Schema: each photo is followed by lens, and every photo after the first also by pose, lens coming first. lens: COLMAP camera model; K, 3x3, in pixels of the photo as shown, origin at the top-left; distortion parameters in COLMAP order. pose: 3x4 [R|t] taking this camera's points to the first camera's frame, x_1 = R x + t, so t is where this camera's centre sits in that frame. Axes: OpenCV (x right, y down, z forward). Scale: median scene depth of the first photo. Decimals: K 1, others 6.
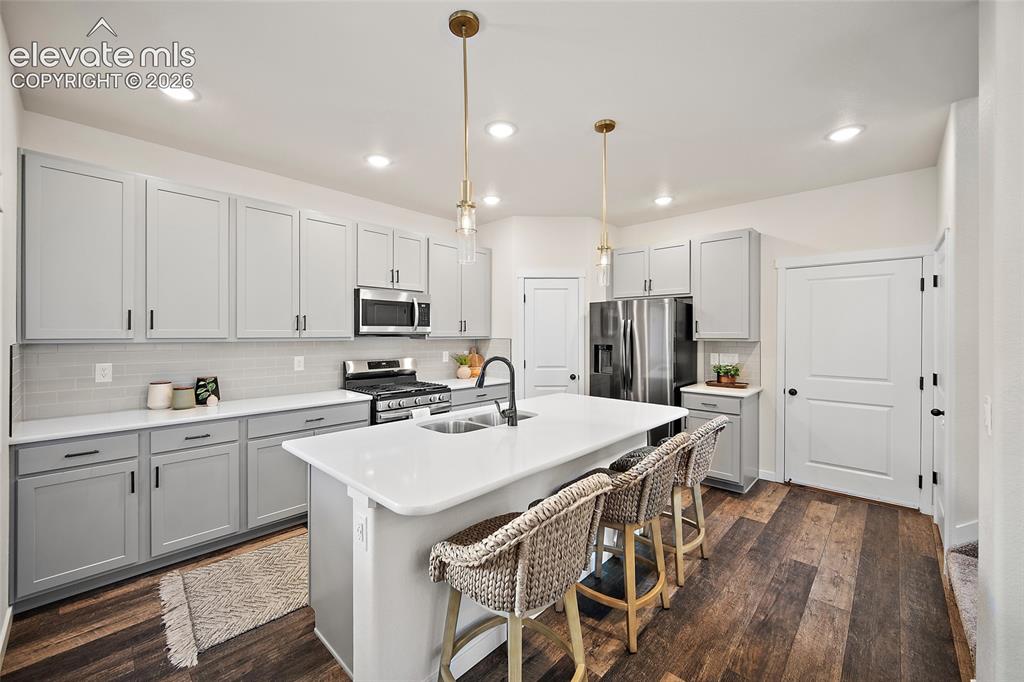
lens RADIAL K [[403.9, 0, 505.0], [0, 403.9, 338.5], [0, 0, 1]] dist [-0.003489, -0.000347]
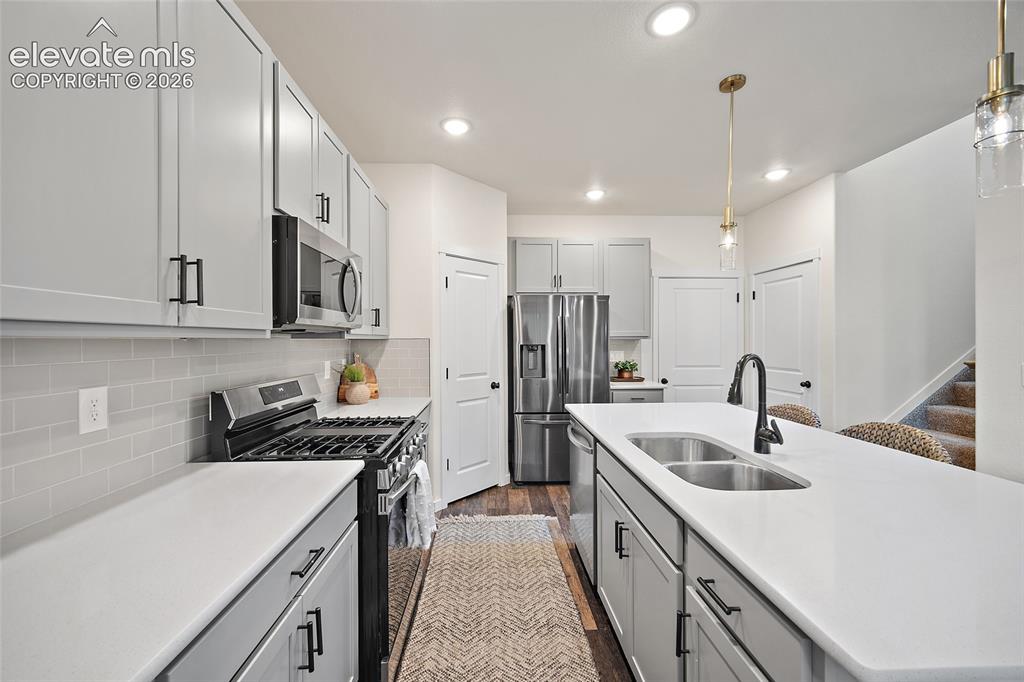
lens RADIAL K [[403.9, 0, 509.0], [0, 403.9, 338.9], [0, 0, 1]] dist [-0.003489, -0.000347]
pose [[0.696130, -0.003441, 0.717907, -0.454691], [0.014503, 0.999852, -0.009271, 0.011588], [-0.717769, 0.016865, 0.696077, 0.482688]]
